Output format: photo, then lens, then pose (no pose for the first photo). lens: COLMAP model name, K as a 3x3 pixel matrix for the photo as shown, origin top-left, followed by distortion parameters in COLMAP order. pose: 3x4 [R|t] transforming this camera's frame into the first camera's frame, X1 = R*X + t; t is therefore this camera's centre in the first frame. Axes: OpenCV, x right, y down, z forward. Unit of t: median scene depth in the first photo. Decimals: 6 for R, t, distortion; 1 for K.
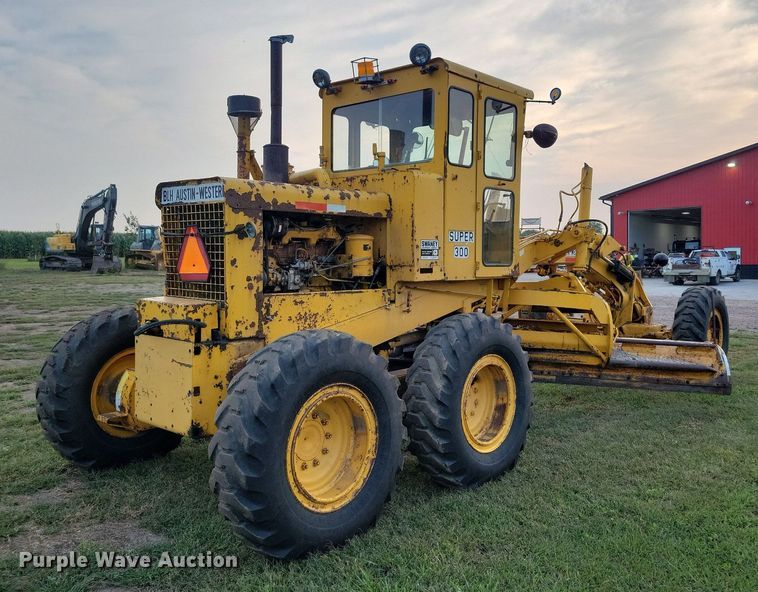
lens RADIAL K [[615.5, 0, 379.0], [0, 615.5, 296.0], [0, 0, 1]] dist [-0.005046, -0.001854]
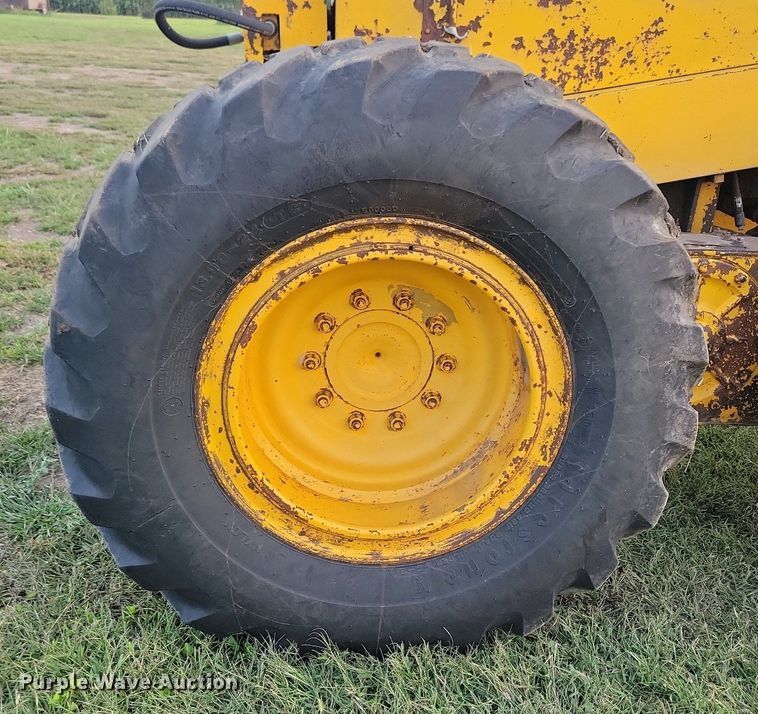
lens RADIAL K [[826.9, 0, 379.1], [0, 826.9, 330.1], [0, 0, 1]] dist [0.024997, 0.015665]
pose [[0.751789, 0.274157, -0.599709, 0.177265], [-0.092895, 0.944436, 0.315296, 0.060125], [0.652827, -0.181326, 0.735484, 0.630849]]
